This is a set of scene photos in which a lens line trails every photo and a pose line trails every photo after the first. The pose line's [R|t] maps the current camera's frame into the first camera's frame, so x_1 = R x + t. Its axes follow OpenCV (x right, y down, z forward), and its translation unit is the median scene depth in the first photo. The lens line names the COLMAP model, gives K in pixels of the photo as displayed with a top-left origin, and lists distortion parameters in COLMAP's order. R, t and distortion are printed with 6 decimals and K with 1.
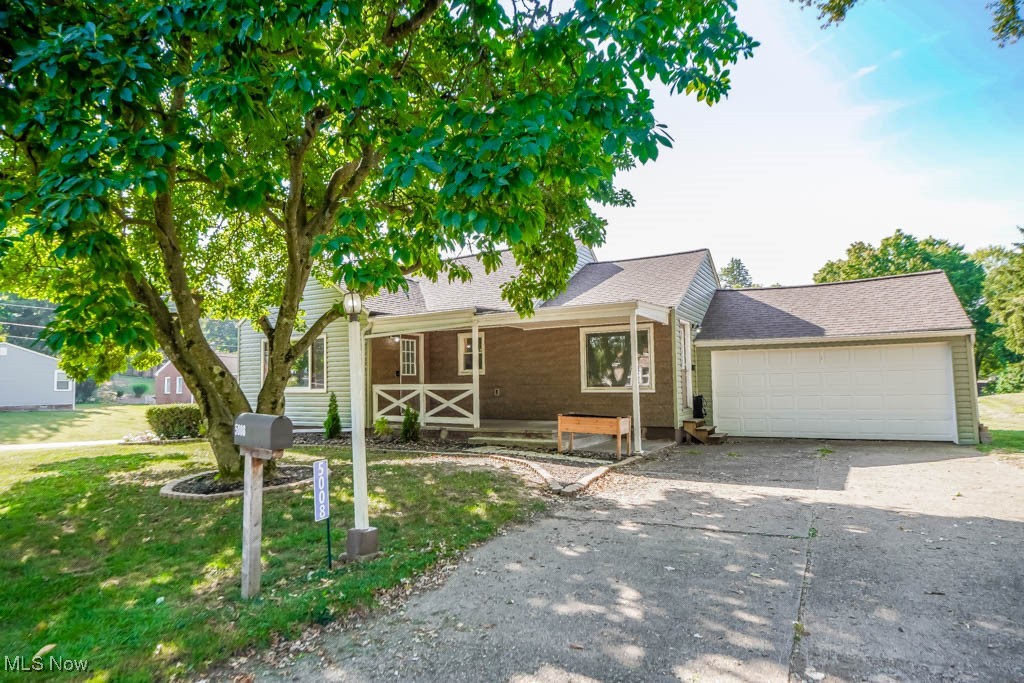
lens RADIAL K [[556.1, 0, 514.3], [0, 556.1, 344.2], [0, 0, 1]] dist [0.000210, 0.000005]
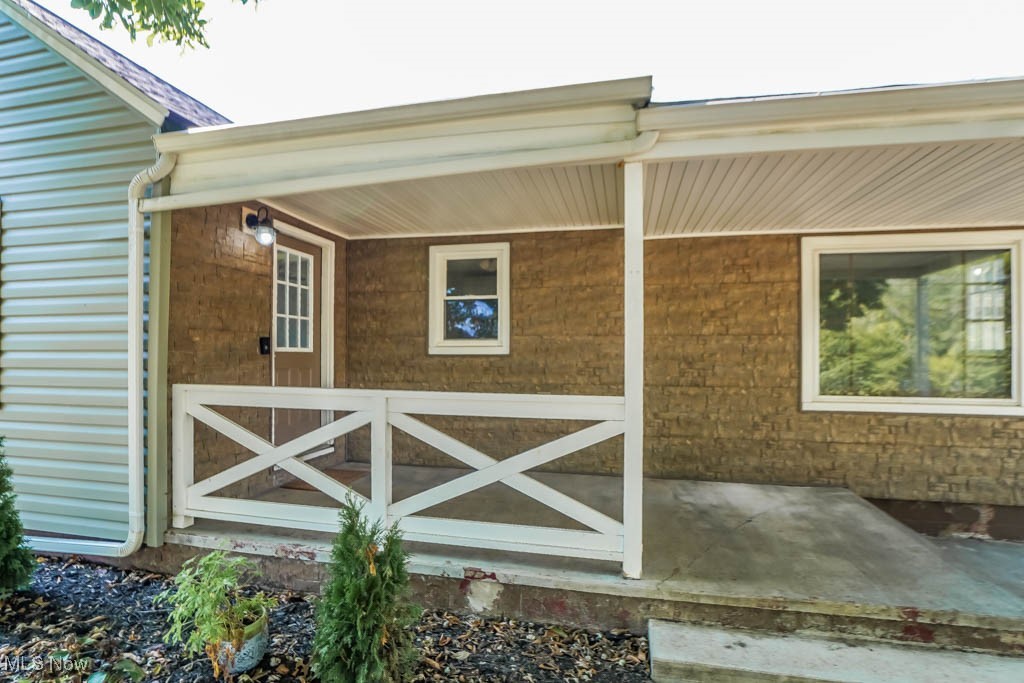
lens RADIAL K [[519.5, 0, 503.8], [0, 519.5, 340.9], [0, 0, 1]] dist [-0.021186, -0.000267]
pose [[0.959793, 0.027622, 0.279348, -0.170923], [-0.038981, 0.998620, 0.035188, 0.036099], [-0.277990, -0.044662, 0.959545, 0.716856]]
